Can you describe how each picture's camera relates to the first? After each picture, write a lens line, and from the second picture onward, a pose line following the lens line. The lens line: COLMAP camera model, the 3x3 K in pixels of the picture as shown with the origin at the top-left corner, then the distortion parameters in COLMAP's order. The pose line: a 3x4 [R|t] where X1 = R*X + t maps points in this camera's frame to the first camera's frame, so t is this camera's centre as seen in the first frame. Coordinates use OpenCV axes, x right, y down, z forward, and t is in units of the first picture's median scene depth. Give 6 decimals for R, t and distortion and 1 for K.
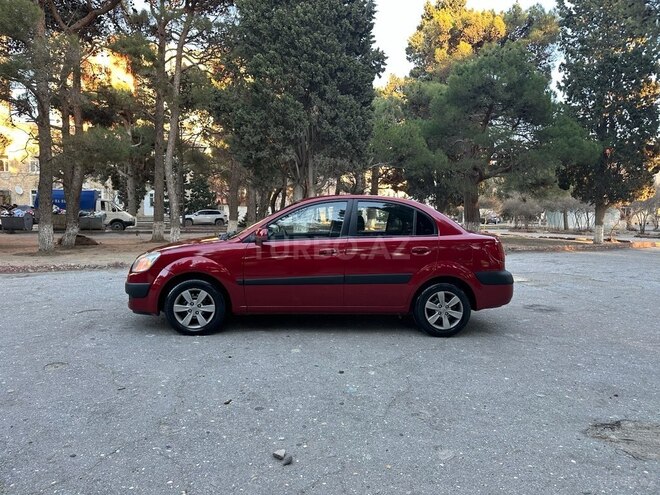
lens RADIAL K [[467.1, 0, 330.0], [0, 467.1, 247.5], [0, 0, 1]] dist [0.058604, -0.092513]
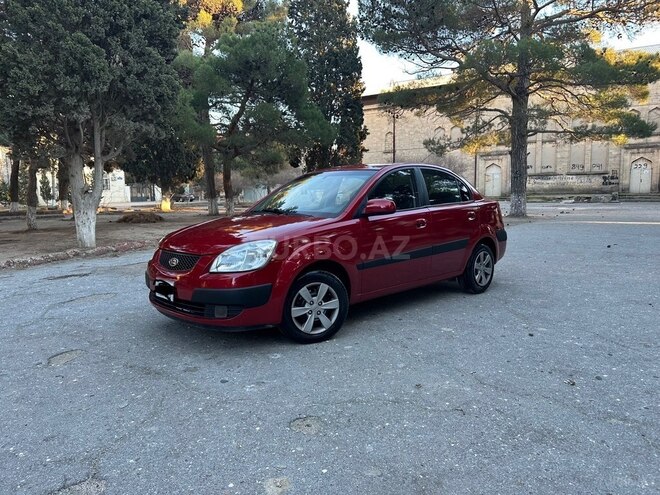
lens RADIAL K [[462.1, 0, 330.0], [0, 462.1, 247.5], [0, 0, 1]] dist [0.017127, -0.028344]
pose [[0.764682, -0.103357, 0.636065, -0.290307], [0.070075, 0.994537, 0.077363, -0.010445], [-0.640587, -0.014586, 0.767747, 0.153628]]
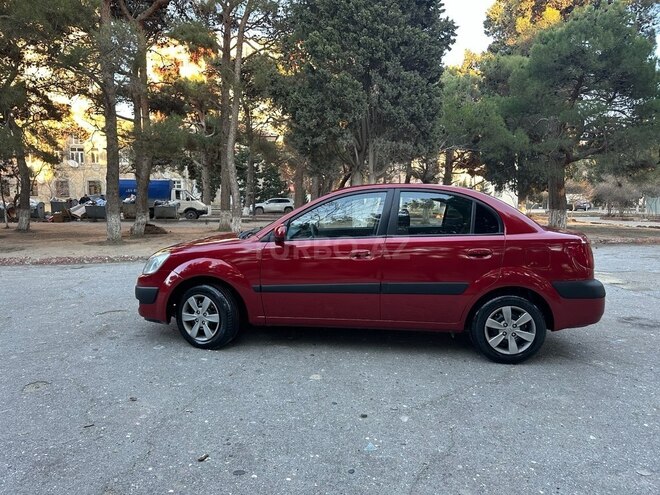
lens RADIAL K [[467.1, 0, 330.0], [0, 467.1, 247.5], [0, 0, 1]] dist [0.058604, -0.092513]
pose [[0.987739, 0.008806, -0.155866, 0.026419], [-0.004445, 0.999589, 0.028306, -0.009769], [0.156051, -0.027266, 0.987373, 0.070791]]
